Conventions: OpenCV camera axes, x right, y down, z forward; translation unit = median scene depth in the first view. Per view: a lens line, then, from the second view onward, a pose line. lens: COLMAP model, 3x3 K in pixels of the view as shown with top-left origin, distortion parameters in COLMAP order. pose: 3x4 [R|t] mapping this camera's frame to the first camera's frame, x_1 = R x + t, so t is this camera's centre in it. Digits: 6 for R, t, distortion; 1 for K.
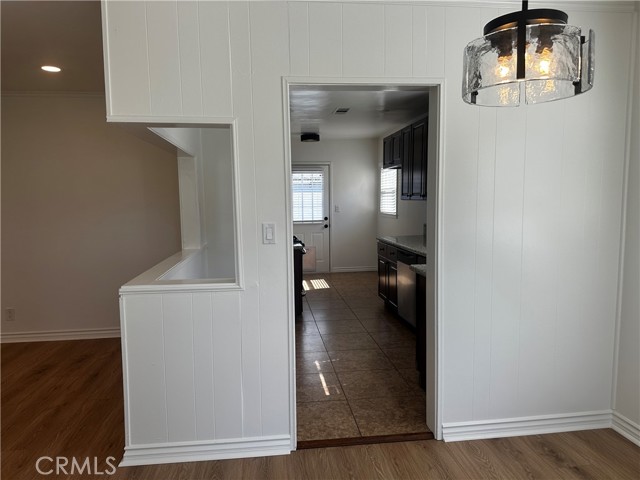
lens RADIAL K [[451.0, 0, 318.6], [0, 451.0, 241.3], [0, 0, 1]] dist [0.053592, -0.067459]
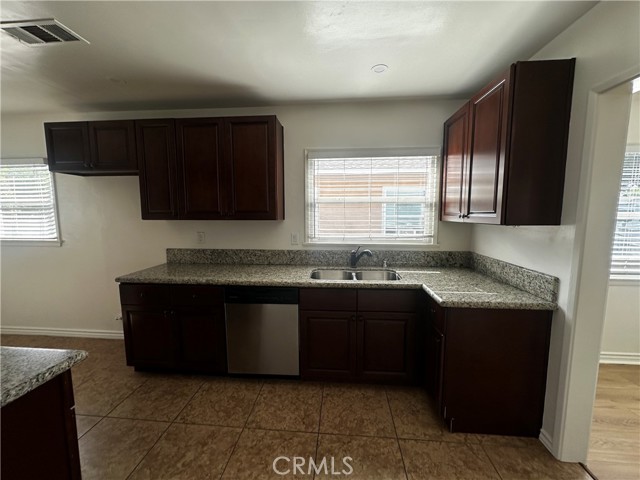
lens RADIAL K [[257.2, 0, 318.6], [0, 257.2, 241.2], [0, 0, 1]] dist [-0.004124, 0.001405]
pose [[0.199049, -0.094172, 0.975454, -0.121940], [0.089328, 0.992972, 0.077636, -0.048840], [-0.975910, 0.071682, 0.206062, 0.490018]]
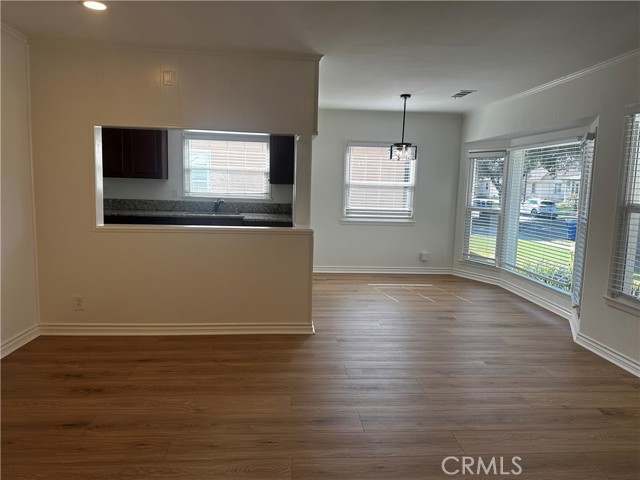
lens RADIAL K [[451.0, 0, 325.6], [0, 451.0, 238.9], [0, 0, 1]] dist [0.053592, -0.067459]
pose [[0.025321, -0.115561, 0.992978, -0.662499], [0.060961, 0.991626, 0.113849, -0.022515], [-0.997819, 0.057650, 0.032154, 0.280728]]
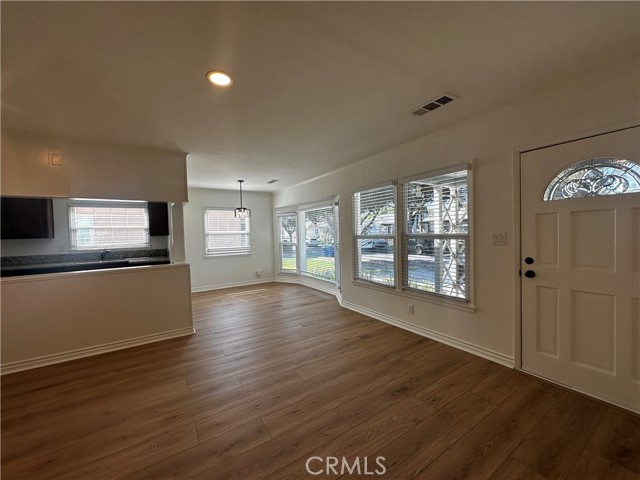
lens RADIAL K [[257.2, 0, 318.6], [0, 257.2, 240.3], [0, 0, 1]] dist [-0.004124, 0.001405]
pose [[-0.452048, -0.007393, 0.891963, -0.645773], [0.109516, 0.991940, 0.063724, -0.018591], [-0.885245, 0.126491, -0.447595, 0.311964]]
